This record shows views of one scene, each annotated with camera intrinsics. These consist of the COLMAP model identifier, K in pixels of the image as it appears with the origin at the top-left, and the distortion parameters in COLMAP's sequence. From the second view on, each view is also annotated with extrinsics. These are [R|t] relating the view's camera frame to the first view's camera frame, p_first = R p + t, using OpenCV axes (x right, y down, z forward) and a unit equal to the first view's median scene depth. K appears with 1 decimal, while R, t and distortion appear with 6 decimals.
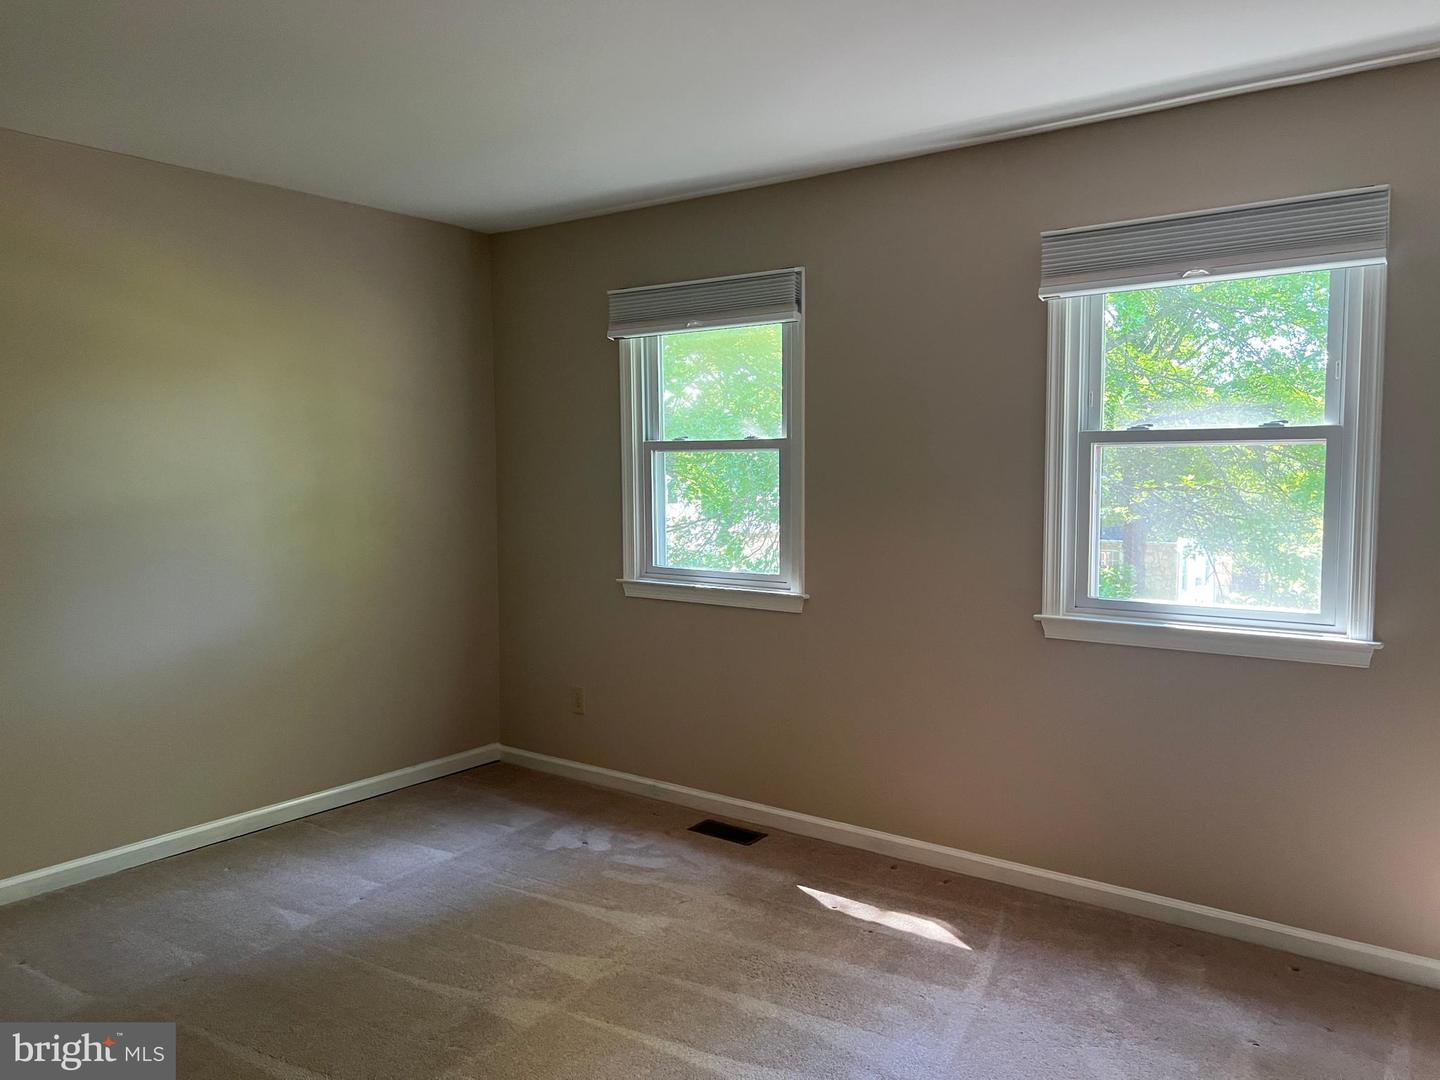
lens RADIAL K [[1051.0, 0, 720.6], [0, 1051.0, 522.5], [0, 0, 1]] dist [-0.000839, -0.106506]
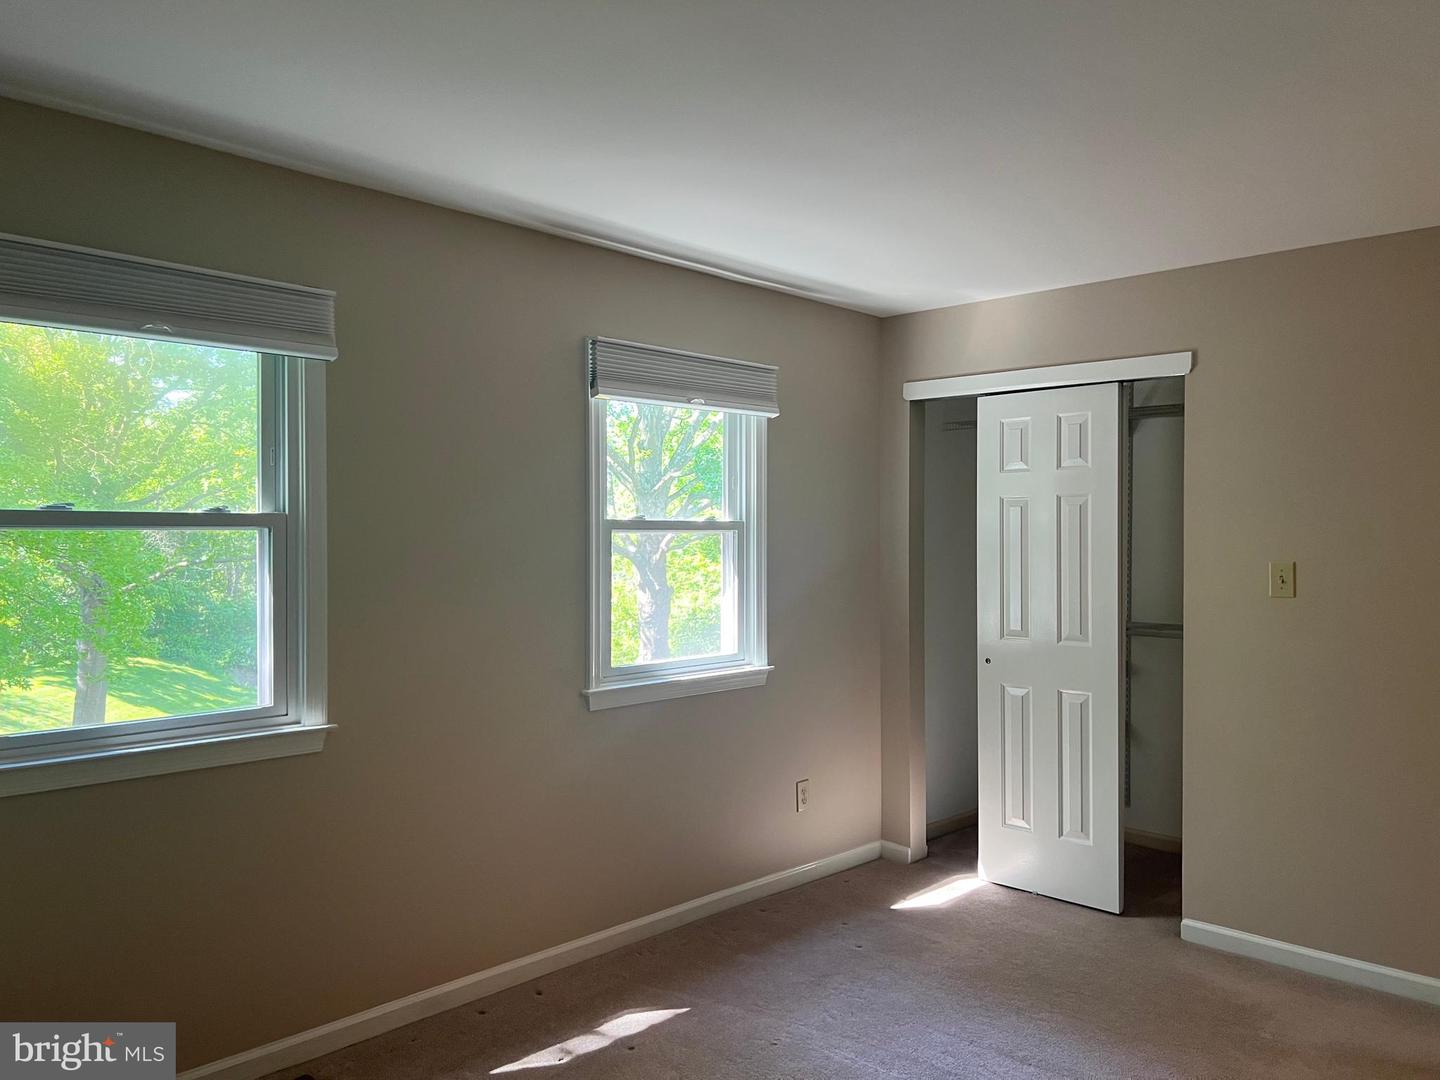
lens RADIAL K [[1078.1, 0, 728.8], [0, 1078.1, 536.2], [0, 0, 1]] dist [0.063355, -0.066485]
pose [[0.089251, 0.012790, 0.995927, -0.811087], [0.059779, 0.998046, -0.018174, -0.040947], [-0.994214, 0.061157, 0.088312, 0.786071]]
